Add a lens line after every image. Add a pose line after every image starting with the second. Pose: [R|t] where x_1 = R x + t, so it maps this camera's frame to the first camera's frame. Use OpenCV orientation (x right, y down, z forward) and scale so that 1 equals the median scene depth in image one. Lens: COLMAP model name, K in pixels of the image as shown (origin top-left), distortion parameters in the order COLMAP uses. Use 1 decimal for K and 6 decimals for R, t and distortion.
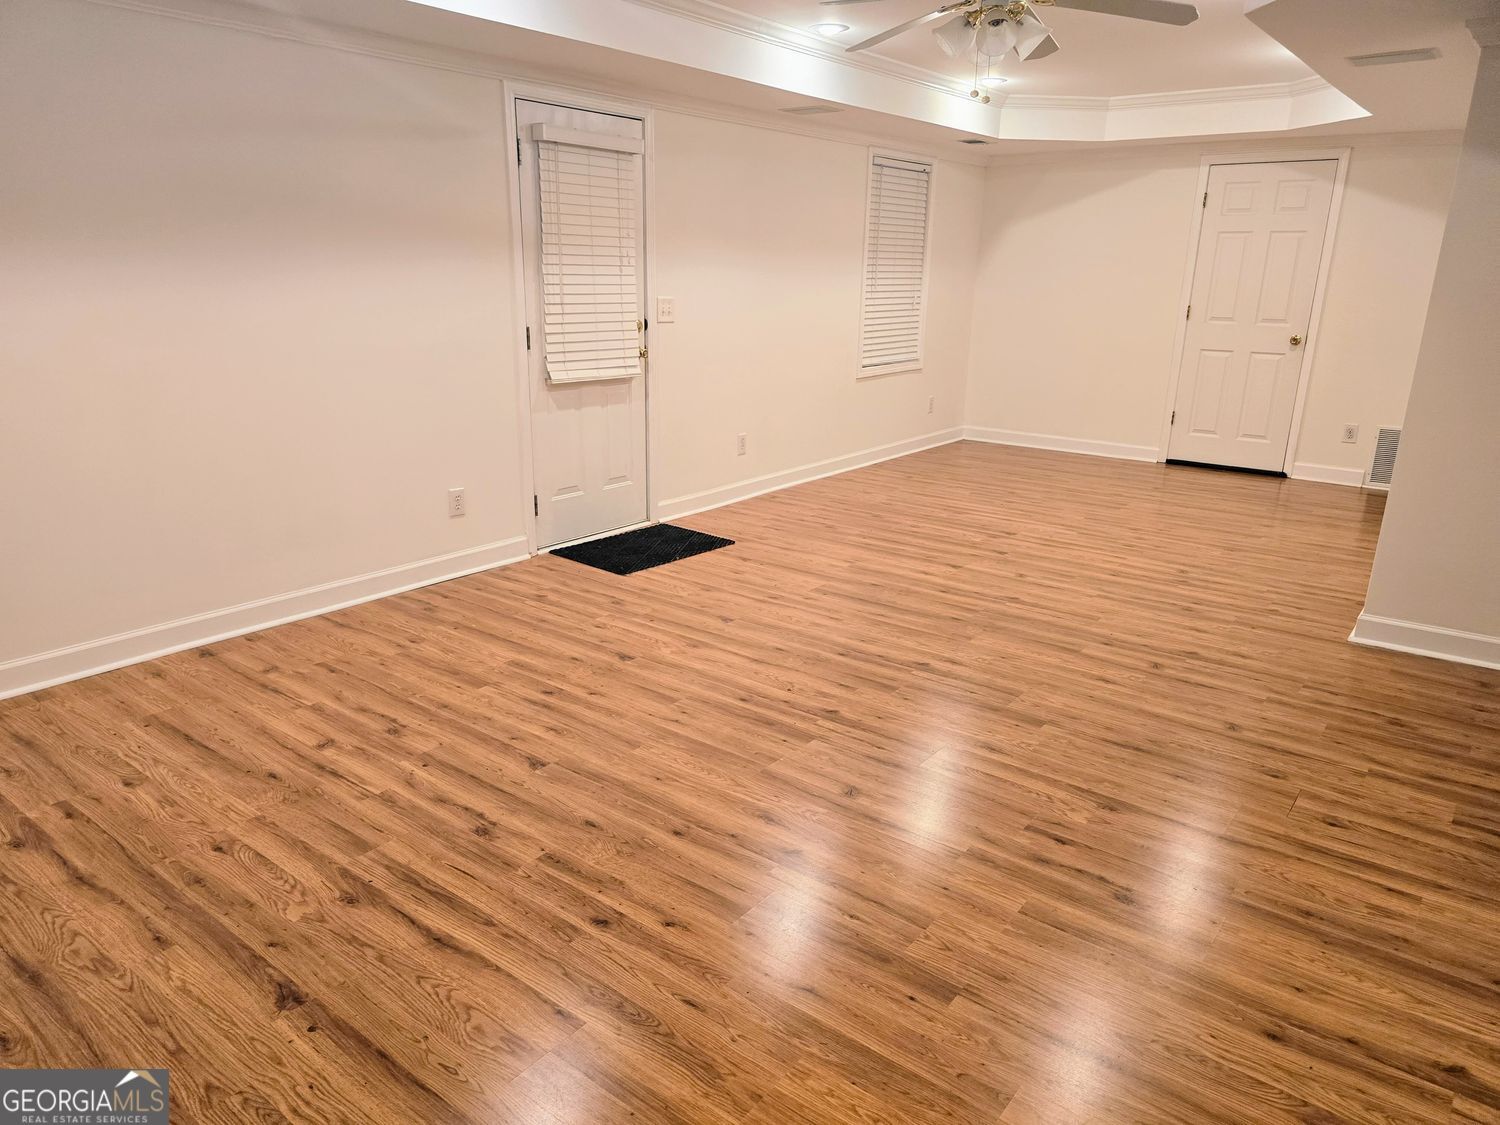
lens RADIAL K [[1015.6, 0, 758.2], [0, 1015.6, 569.6], [0, 0, 1]] dist [0.058549, -0.018397]
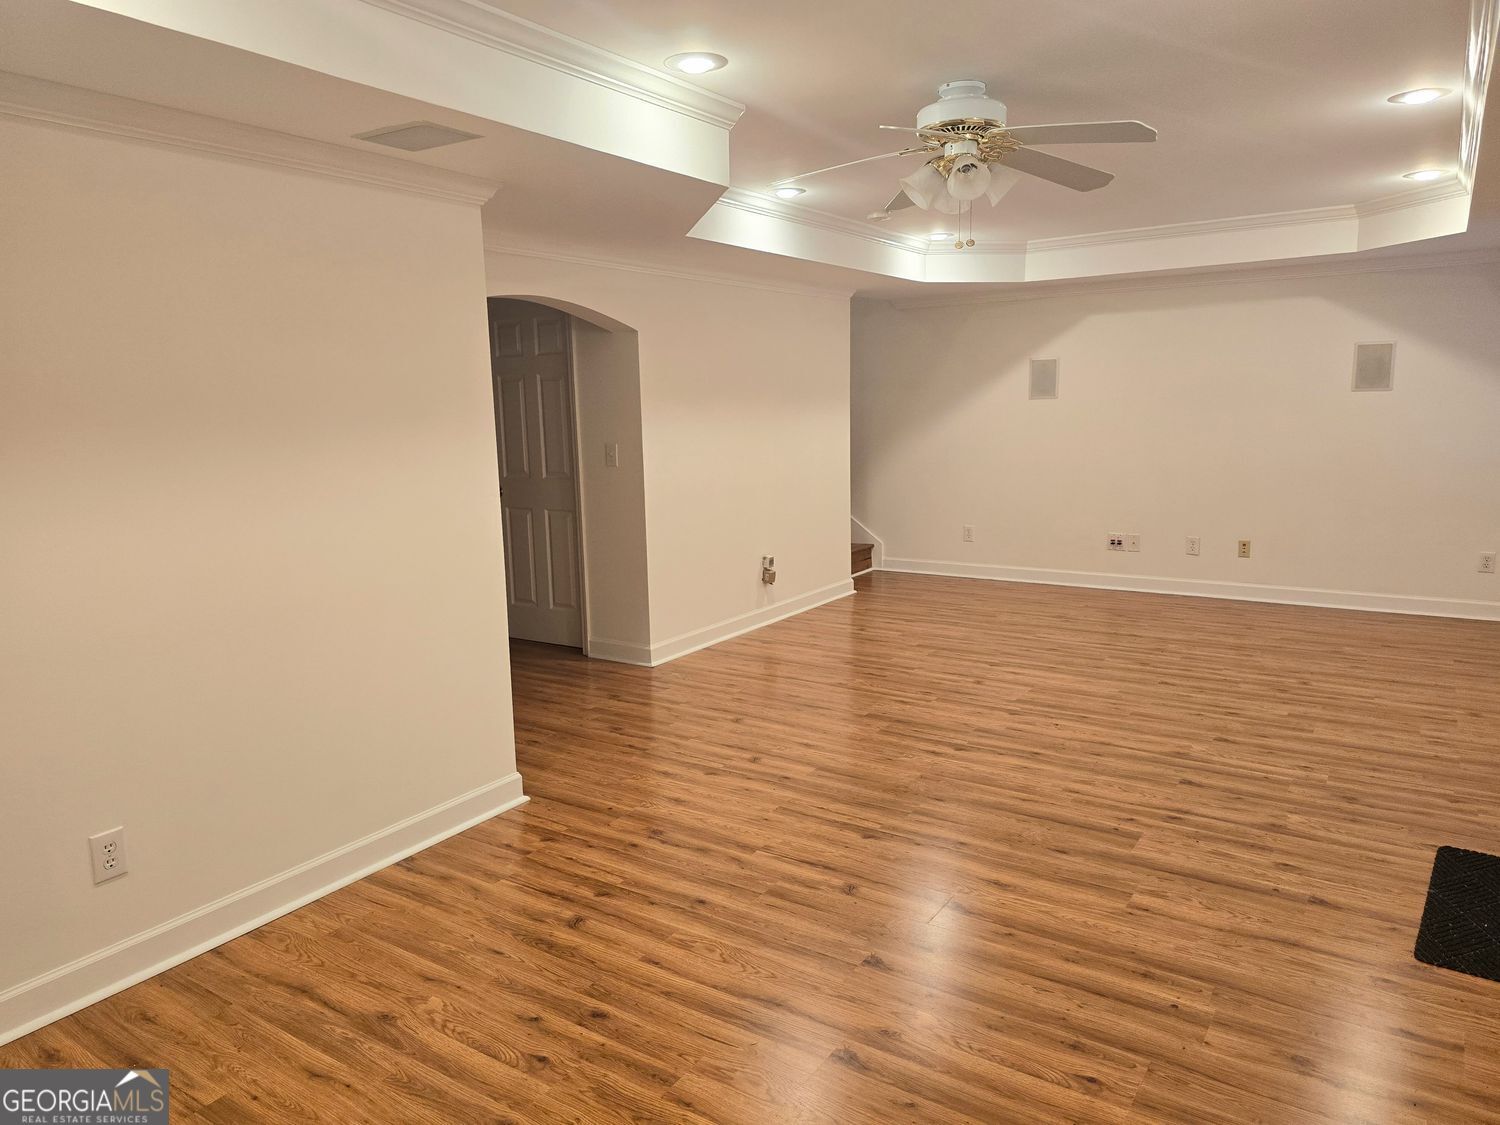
lens RADIAL K [[1015.6, 0, 742.0], [0, 1015.6, 567.6], [0, 0, 1]] dist [0.058549, -0.018397]
pose [[-0.998601, 0.013828, -0.051031, 0.447782], [-0.010158, 0.897030, 0.441853, -0.571802], [0.051886, 0.441753, -0.895635, 1.865308]]
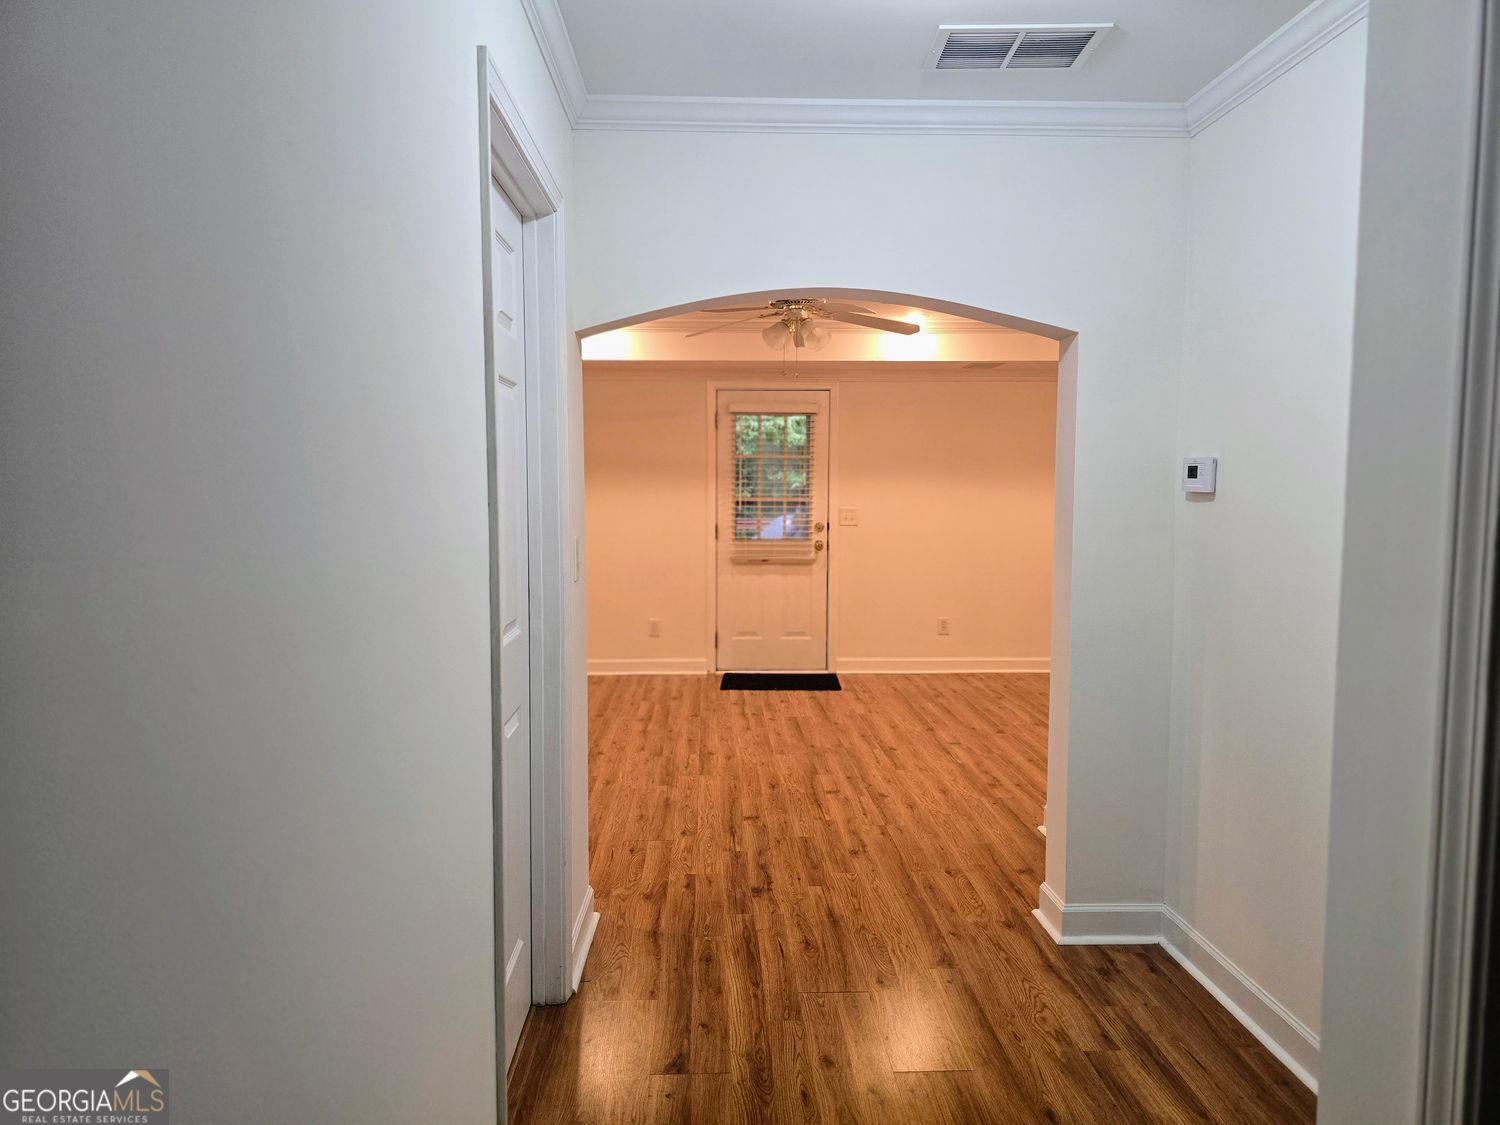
lens RADIAL K [[1015.6, 0, 750.8], [0, 1015.6, 564.4], [0, 0, 1]] dist [0.058549, -0.018397]
pose [[0.638189, 0.045003, -0.768563, 1.228547], [-0.212889, 0.969680, -0.119996, -0.002881], [0.739860, 0.240199, 0.628420, 0.095905]]
